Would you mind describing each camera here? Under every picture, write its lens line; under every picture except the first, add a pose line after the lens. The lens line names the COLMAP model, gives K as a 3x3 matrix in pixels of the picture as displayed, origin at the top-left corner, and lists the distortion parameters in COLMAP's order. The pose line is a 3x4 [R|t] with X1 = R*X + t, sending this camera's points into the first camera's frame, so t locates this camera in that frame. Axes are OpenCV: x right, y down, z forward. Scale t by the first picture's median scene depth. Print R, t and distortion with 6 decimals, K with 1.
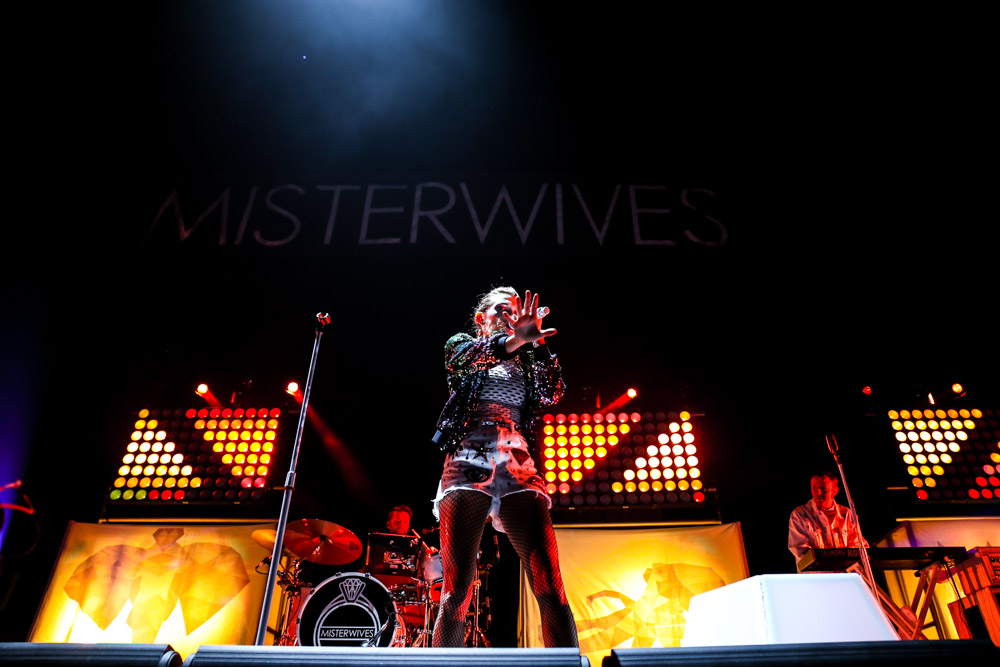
lens RADIAL K [[703.5, 0, 503.2], [0, 703.5, 344.3], [0, 0, 1]] dist [-0.070567, 0.000971]
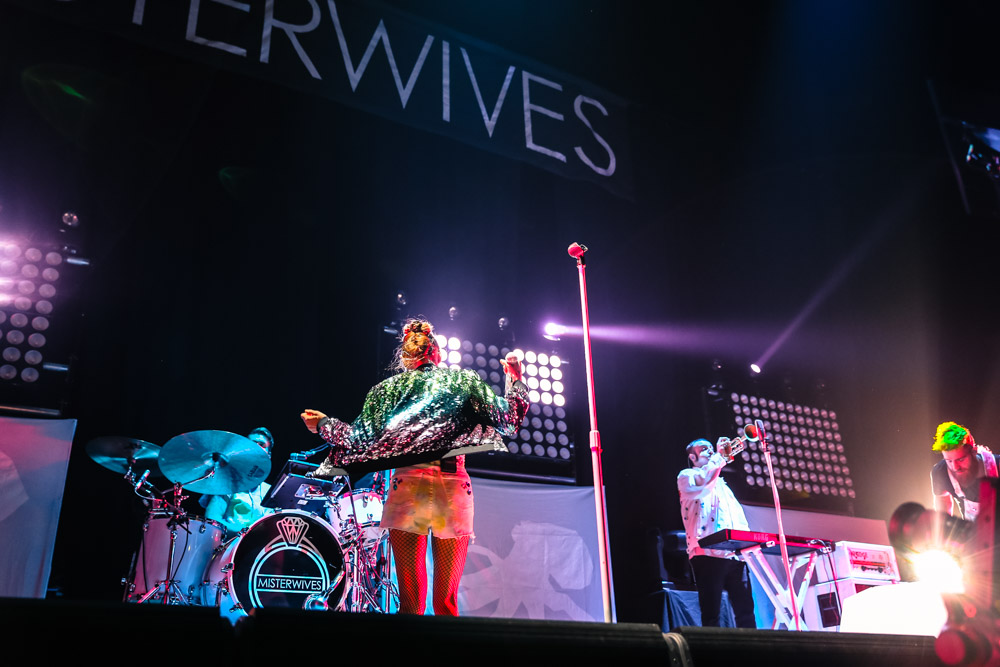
lens RADIAL K [[922.0, 0, 498.7], [0, 922.0, 349.2], [0, 0, 1]] dist [-0.062875, -0.001711]
pose [[0.864832, 0.171572, 0.471836, -0.312763], [-0.238791, 0.967259, 0.085960, 0.003596], [-0.441639, -0.187011, 0.877486, 0.009089]]
